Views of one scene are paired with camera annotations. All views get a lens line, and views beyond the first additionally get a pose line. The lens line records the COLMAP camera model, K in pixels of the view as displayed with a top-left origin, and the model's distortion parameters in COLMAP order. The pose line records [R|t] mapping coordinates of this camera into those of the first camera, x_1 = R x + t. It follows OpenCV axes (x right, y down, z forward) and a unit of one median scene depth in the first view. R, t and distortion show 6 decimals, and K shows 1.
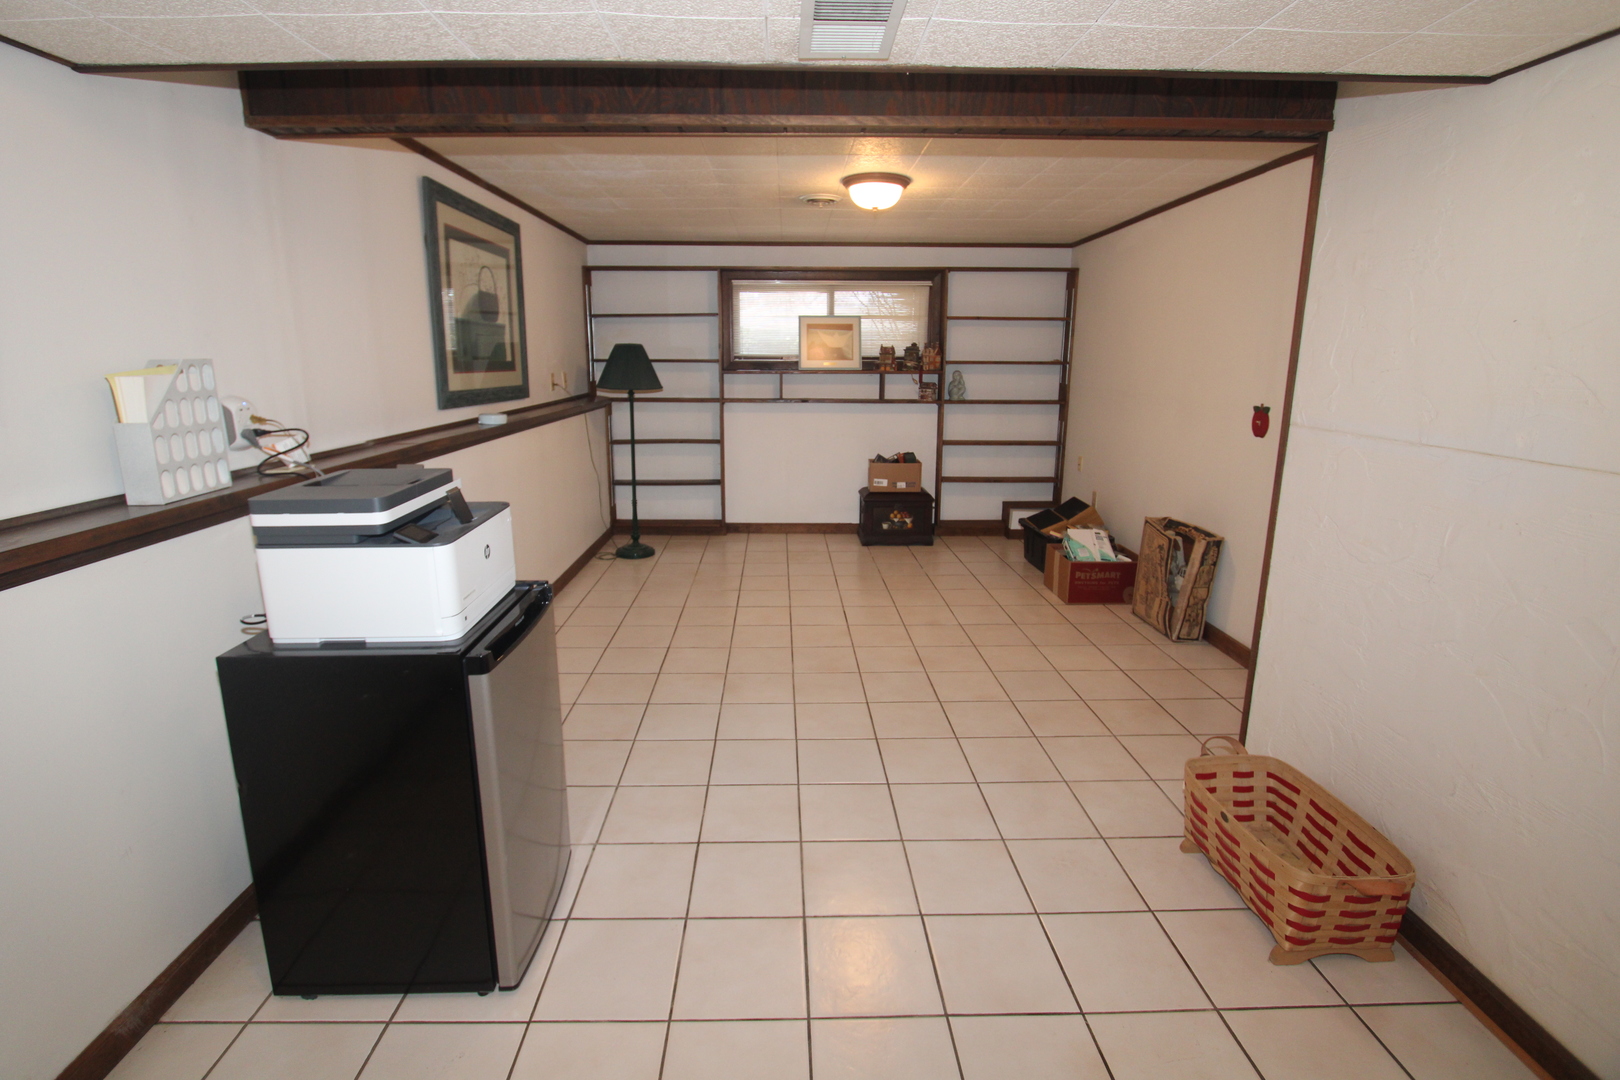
lens RADIAL K [[743.8, 0, 802.2], [0, 743.8, 505.3], [0, 0, 1]] dist [-0.017835, 0.001674]
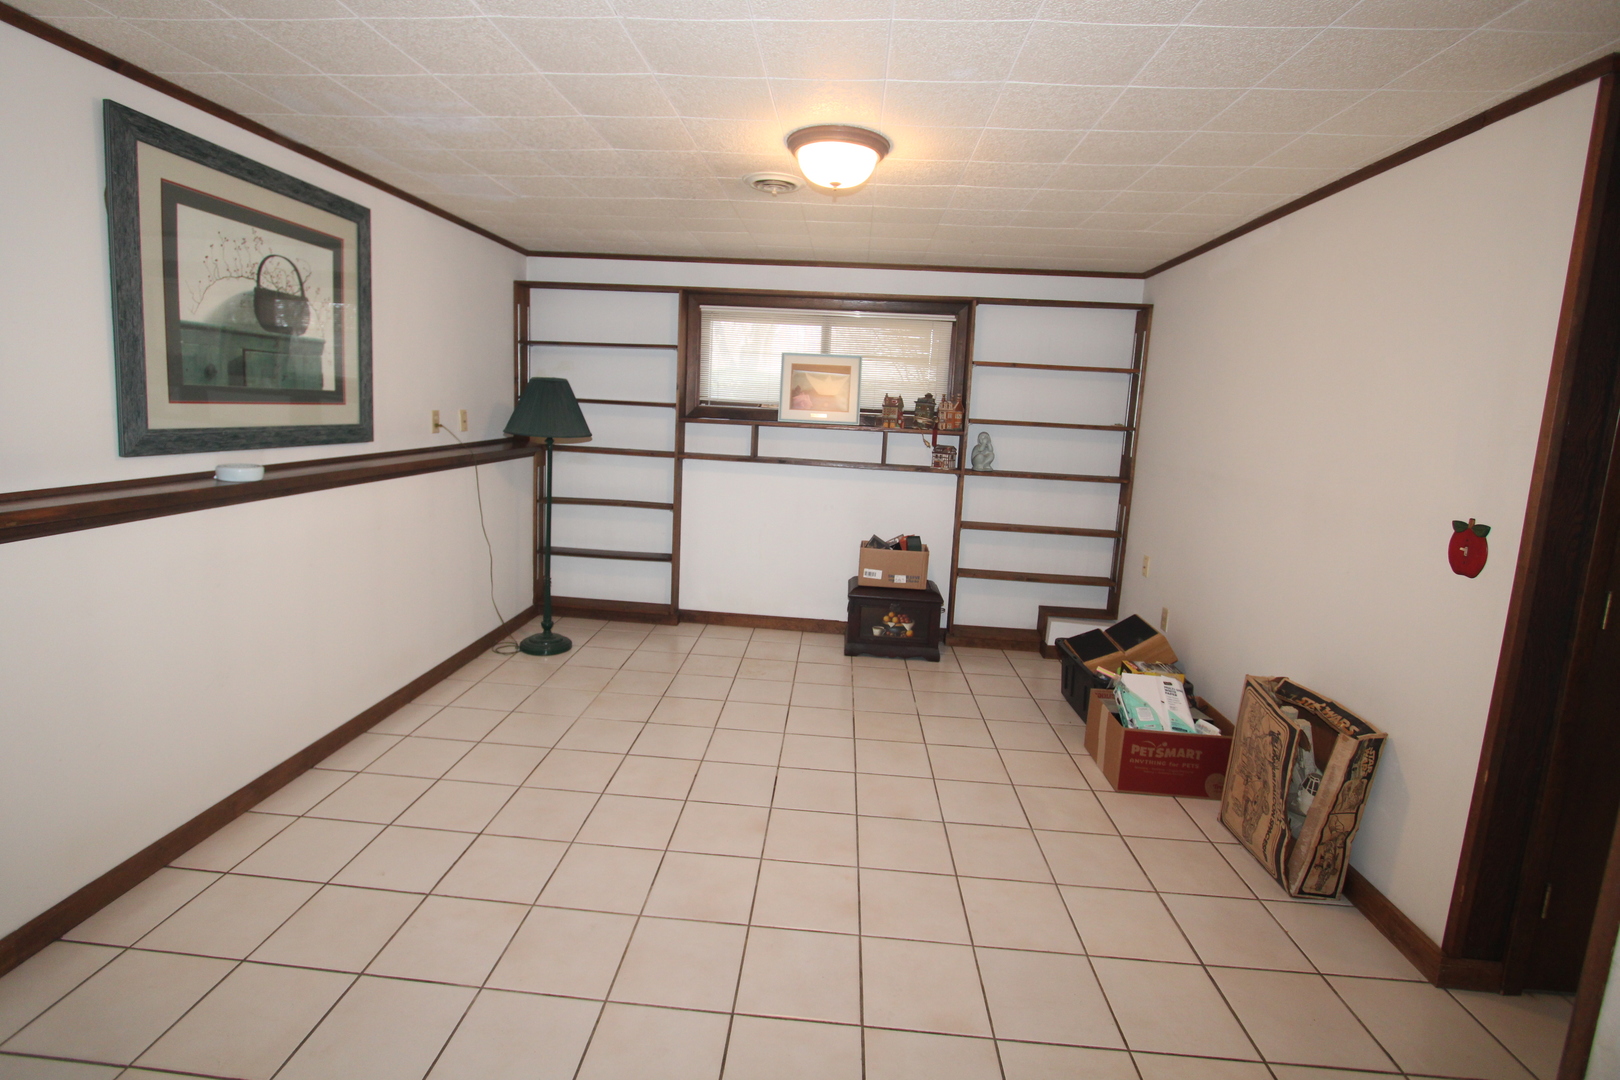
lens RADIAL K [[743.8, 0, 802.2], [0, 743.8, 505.3], [0, 0, 1]] dist [-0.017835, 0.001674]
pose [[0.995087, 0.056603, -0.081232, 0.091371], [-0.061770, 0.996127, -0.062571, -0.048356], [0.077376, 0.067281, 0.994729, 0.238100]]
